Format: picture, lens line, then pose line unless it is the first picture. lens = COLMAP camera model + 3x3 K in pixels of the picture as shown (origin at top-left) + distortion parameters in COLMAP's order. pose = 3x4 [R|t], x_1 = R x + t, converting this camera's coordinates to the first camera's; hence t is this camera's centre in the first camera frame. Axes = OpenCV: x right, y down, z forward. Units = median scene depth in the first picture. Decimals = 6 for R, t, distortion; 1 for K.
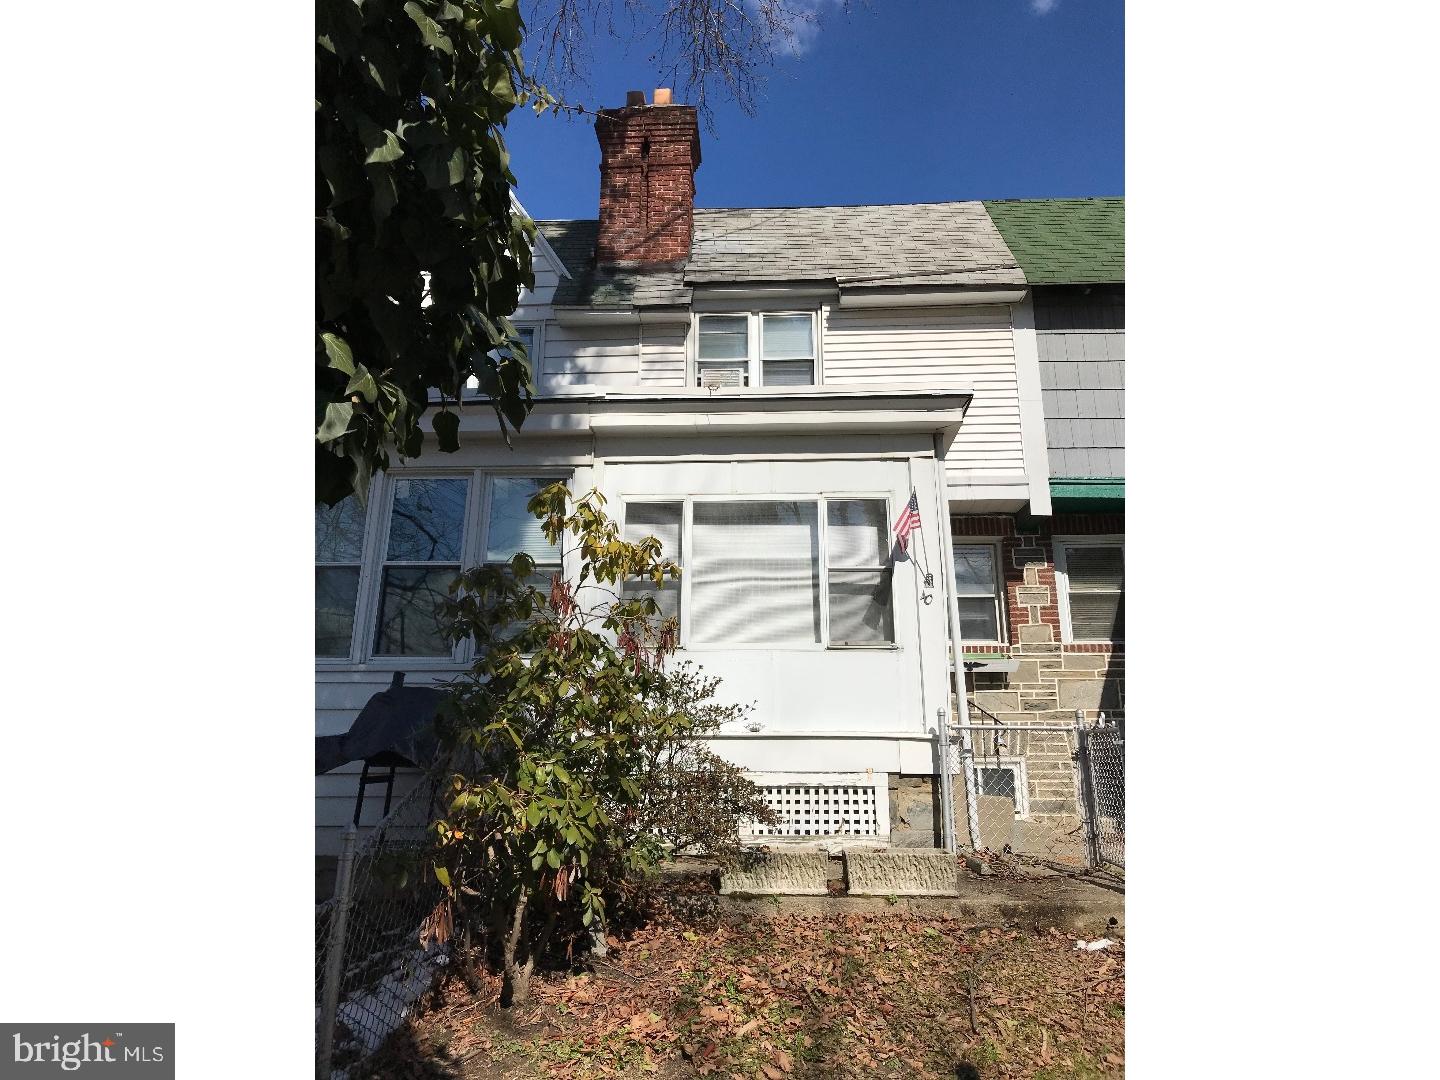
lens RADIAL K [[906.7, 0, 720.0], [0, 906.7, 540.0], [0, 0, 1]] dist [-0.003538, -0.000742]
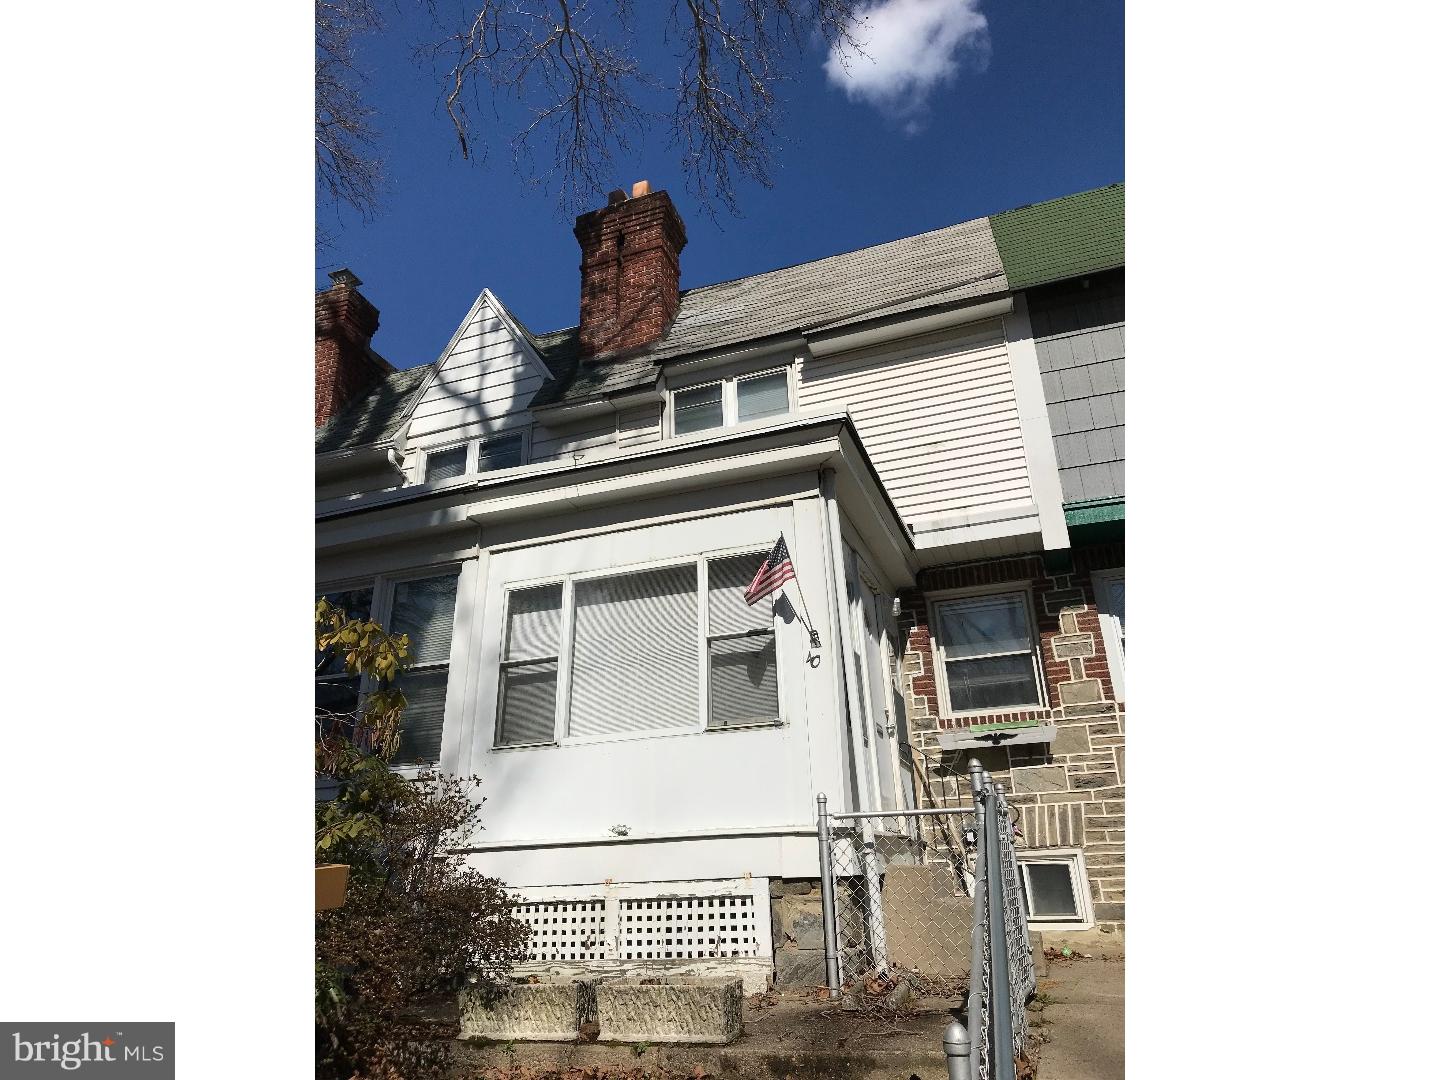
lens RADIAL K [[899.8, 0, 720.0], [0, 899.8, 540.0], [0, 0, 1]] dist [0.008105, -0.000939]
pose [[0.957678, -0.135065, -0.254185, 0.270668], [0.106088, 0.986531, -0.124507, 0.035258], [0.267578, 0.092271, 0.959108, 0.119690]]
